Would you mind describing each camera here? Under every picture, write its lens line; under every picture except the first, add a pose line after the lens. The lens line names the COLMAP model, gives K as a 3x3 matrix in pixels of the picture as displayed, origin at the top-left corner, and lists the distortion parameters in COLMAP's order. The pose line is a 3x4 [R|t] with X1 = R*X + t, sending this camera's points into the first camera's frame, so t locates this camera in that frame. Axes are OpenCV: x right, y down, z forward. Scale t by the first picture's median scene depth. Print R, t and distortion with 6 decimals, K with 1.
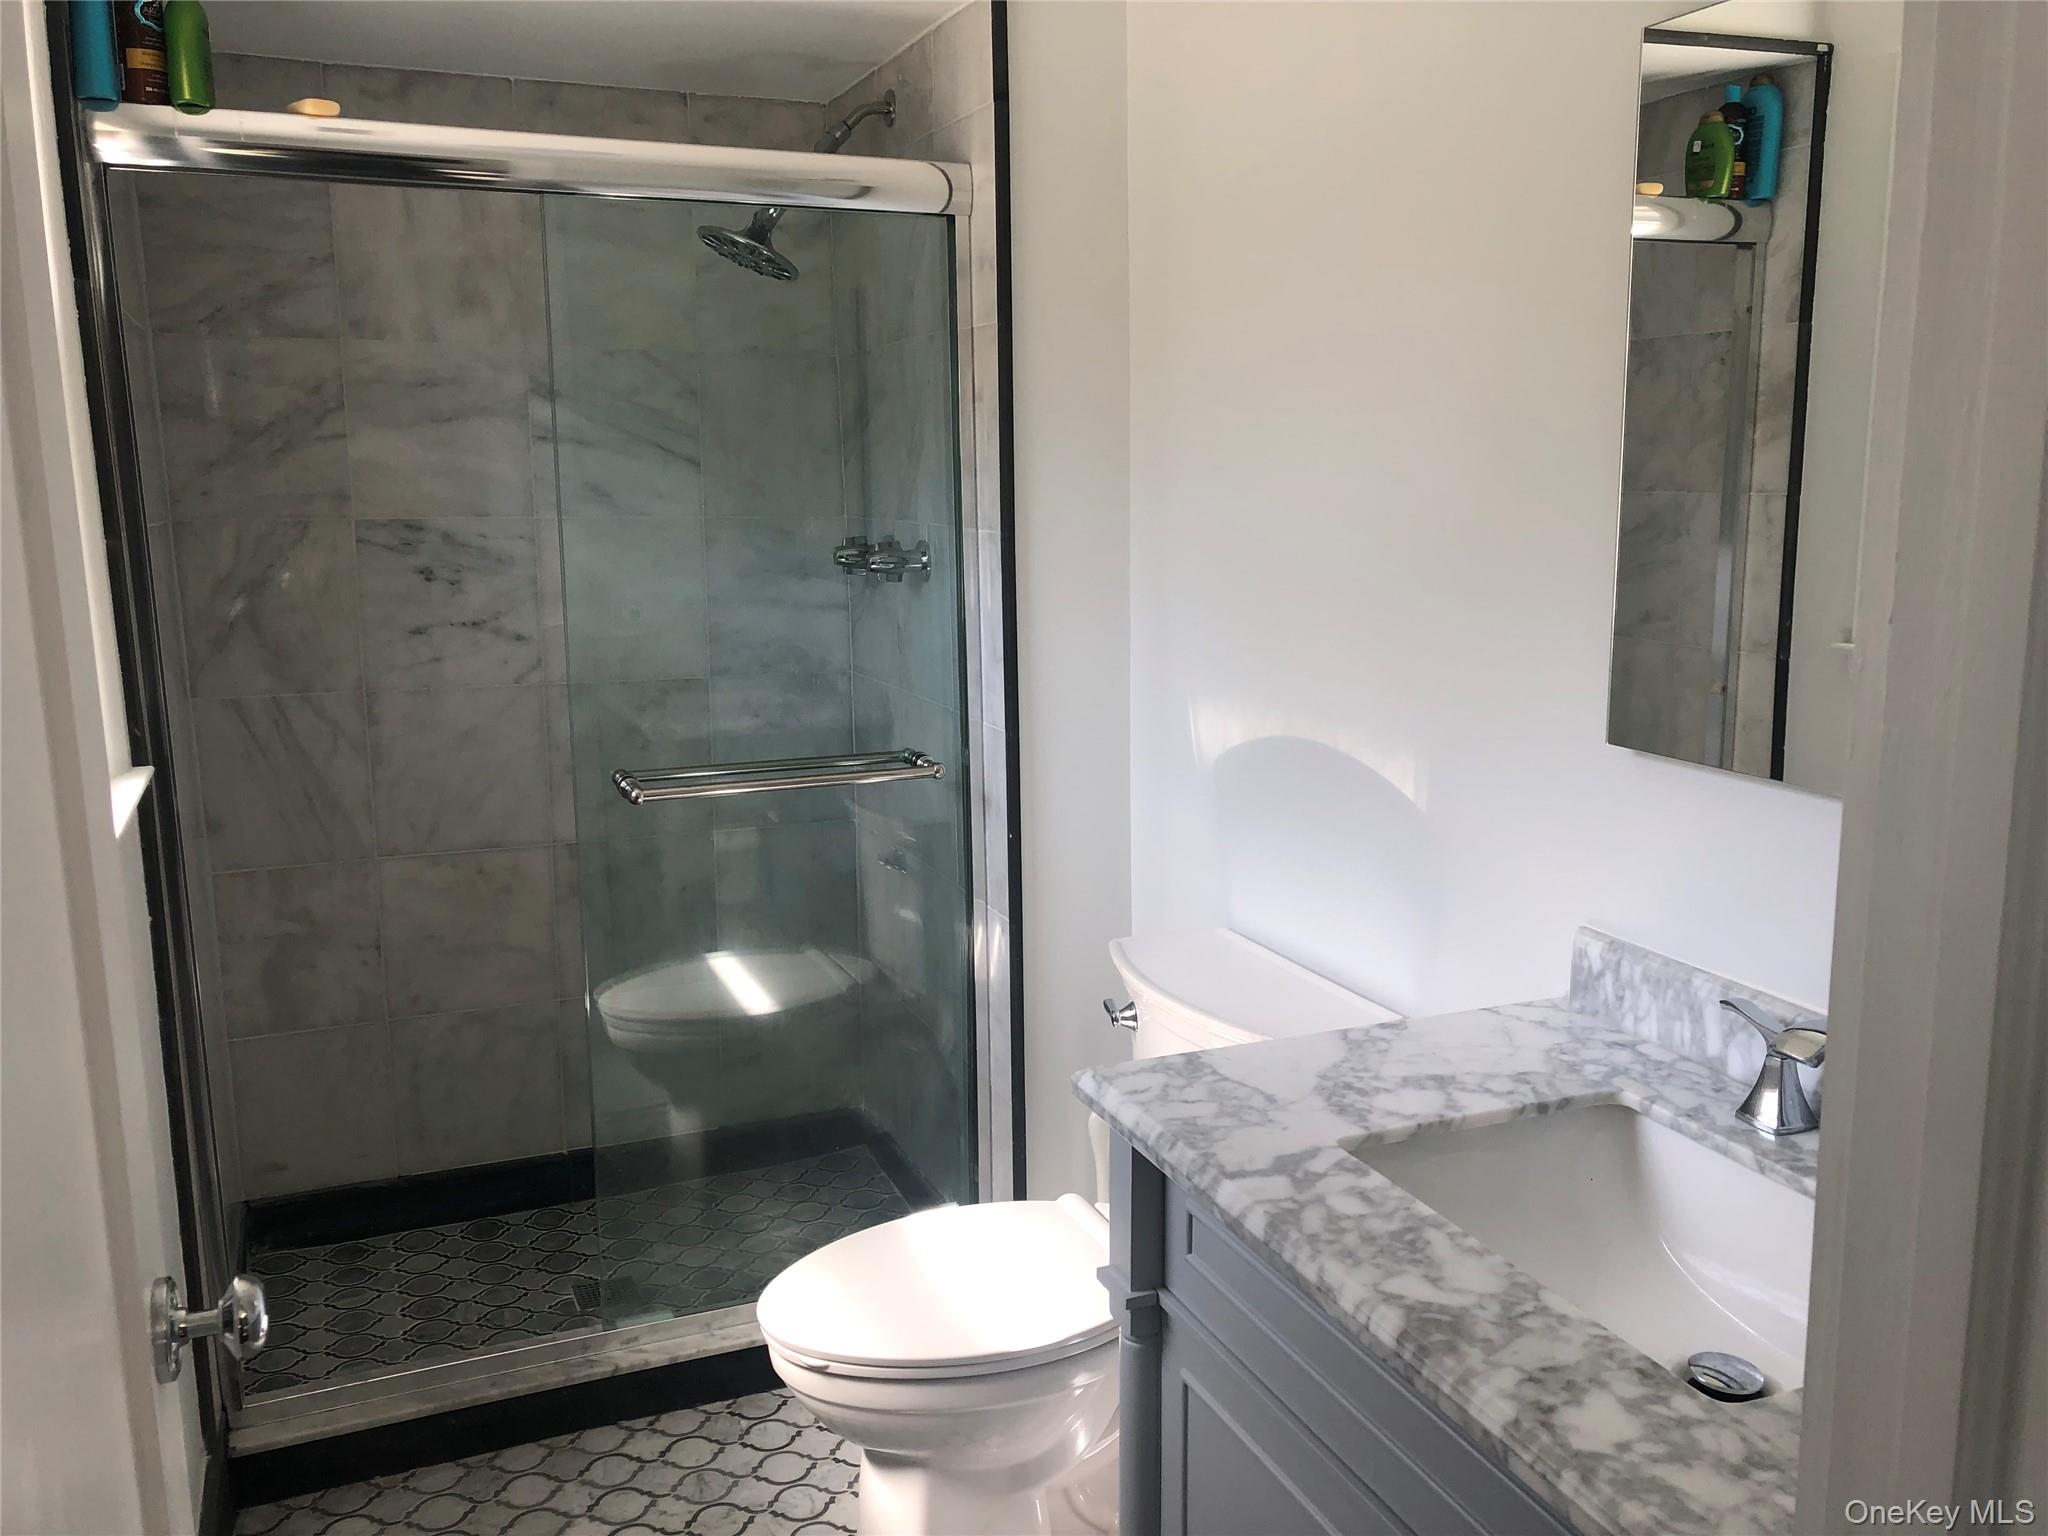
lens RADIAL K [[1643.9, 0, 1025.0], [0, 1643.9, 774.2], [0, 0, 1]] dist [0.053281, -0.078335]
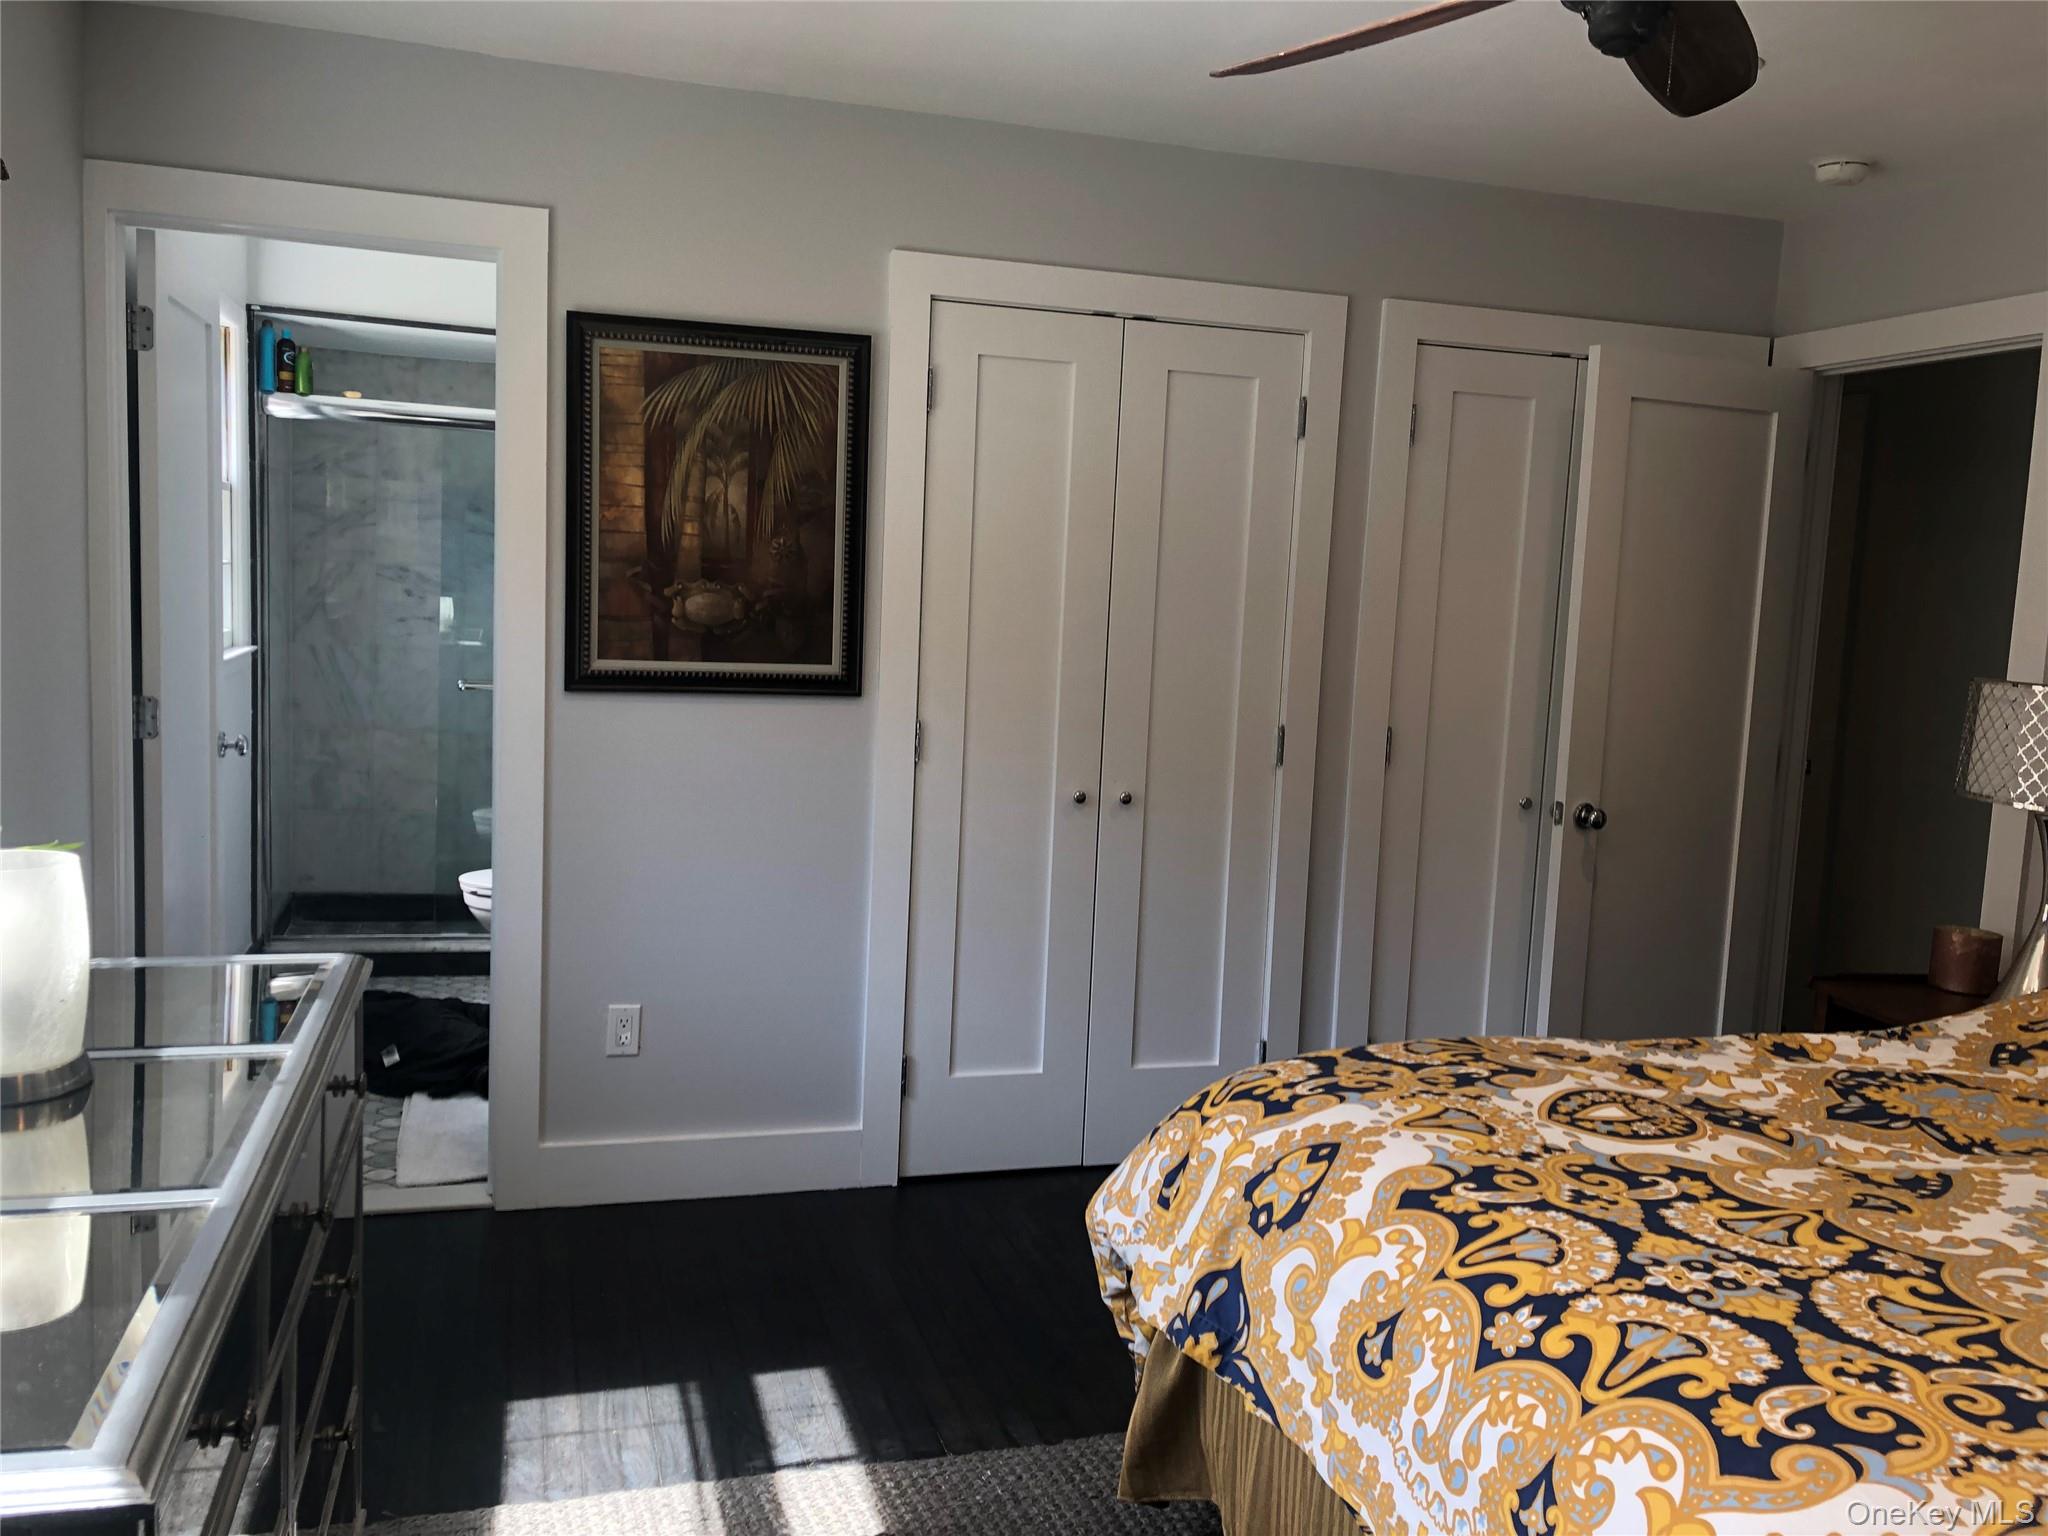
lens RADIAL K [[1643.9, 0, 1025.0], [0, 1643.9, 774.2], [0, 0, 1]] dist [0.053281, -0.078335]
pose [[0.993174, 0.071773, -0.091948, 0.609704], [-0.078260, 0.994542, -0.068997, 0.186902], [0.086494, 0.075722, 0.993371, -0.968026]]
